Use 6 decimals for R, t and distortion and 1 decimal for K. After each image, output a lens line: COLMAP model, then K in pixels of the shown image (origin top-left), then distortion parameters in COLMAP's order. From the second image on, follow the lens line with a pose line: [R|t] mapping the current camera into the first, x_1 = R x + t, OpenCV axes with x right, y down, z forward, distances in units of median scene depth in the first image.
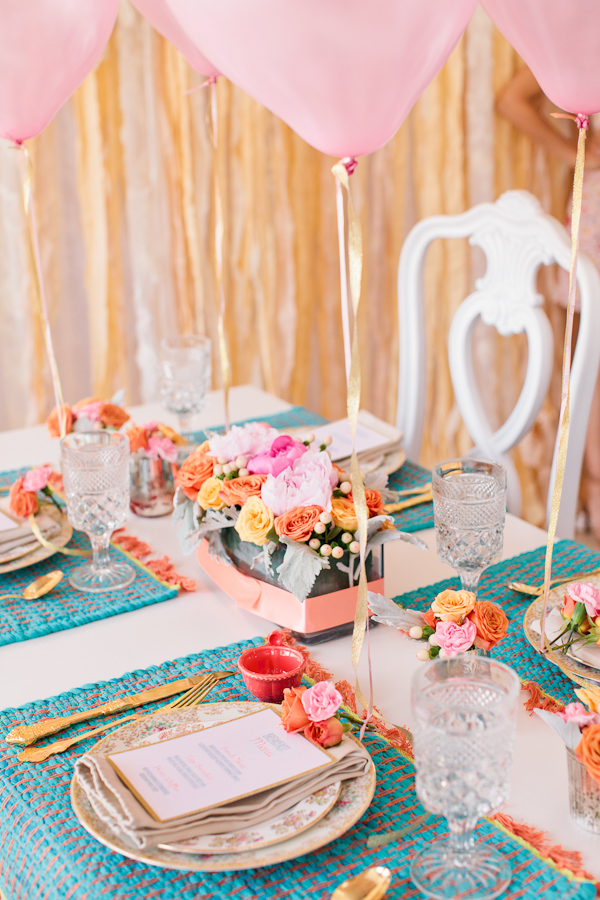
lens RADIAL K [[1311.3, 0, 300.0], [0, 1311.3, 450.0], [0, 0, 1]] dist [-0.235938, 0.489329]
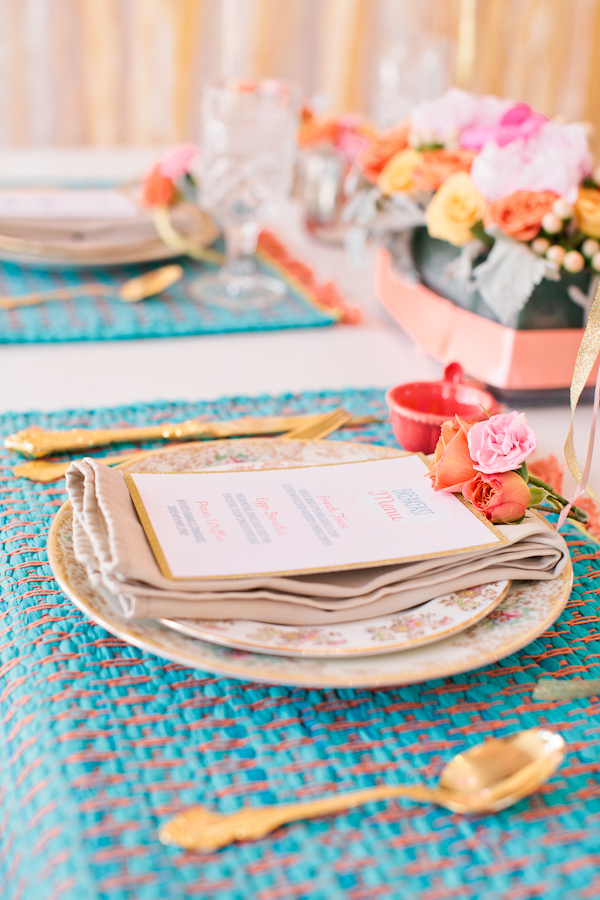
lens RADIAL K [[1341.1, 0, 300.0], [0, 1341.1, 450.0], [0, 0, 1]] dist [-0.179247, 0.192025]
pose [[0.969569, 0.164742, -0.181094, 0.030959], [-0.150433, 0.984498, 0.090189, 0.127145], [0.193145, -0.060202, 0.979322, 0.327440]]
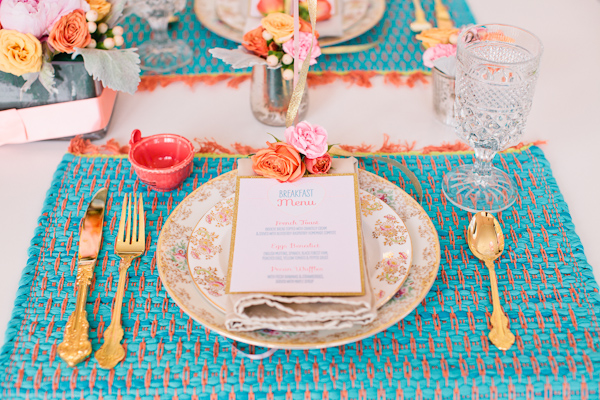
lens RADIAL K [[894.1, 0, 288.4], [0, 894.1, 200.7], [0, 0, 1]] dist [-0.179247, 0.192025]
pose [[0.512527, -0.521741, 0.681984, -0.441997], [0.274811, 0.852125, 0.445378, -0.088576], [-0.813508, -0.040851, 0.580118, 0.460936]]
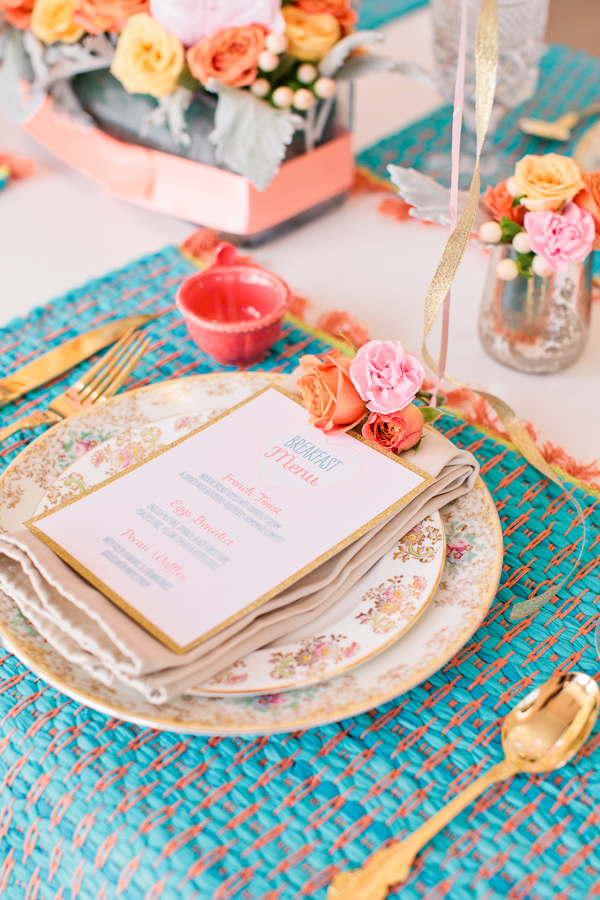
lens RADIAL K [[1456.9, 0, 269.4], [0, 1456.9, 451.2], [0, 0, 1]] dist [-0.191421, 0.174454]
pose [[0.973012, -0.132163, 0.189156, -0.130865], [0.057990, 0.933477, 0.353918, -0.006681], [-0.223348, -0.333397, 0.915949, 0.331174]]
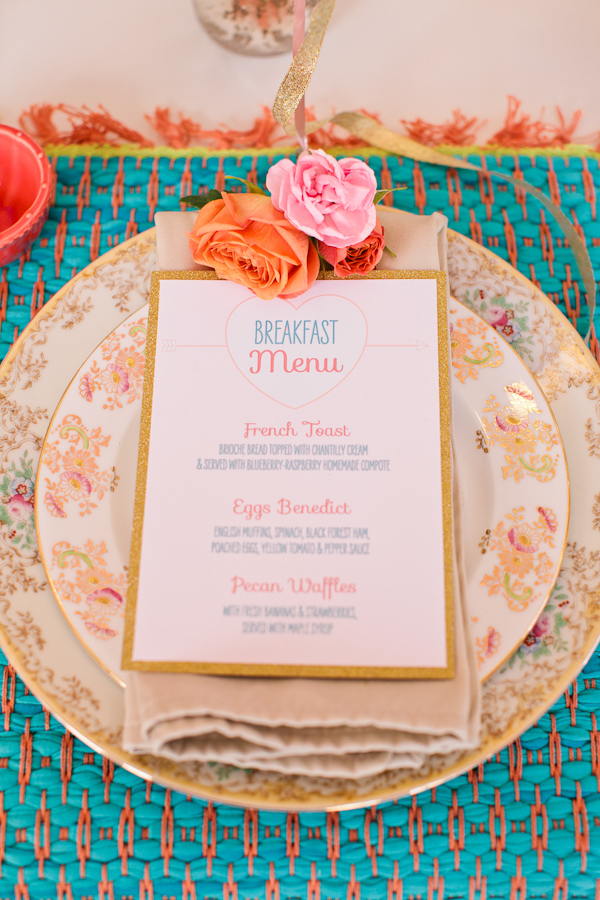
lens RADIAL K [[1388.3, 0, 300.0], [0, 1388.3, 450.0], [0, 0, 1]] dist [-0.229835, 0.155049]
pose [[0.516264, -0.764104, 0.386802, -0.191759], [0.266611, 0.572593, 0.775278, -0.101161], [-0.813873, -0.297123, 0.499328, 0.608329]]
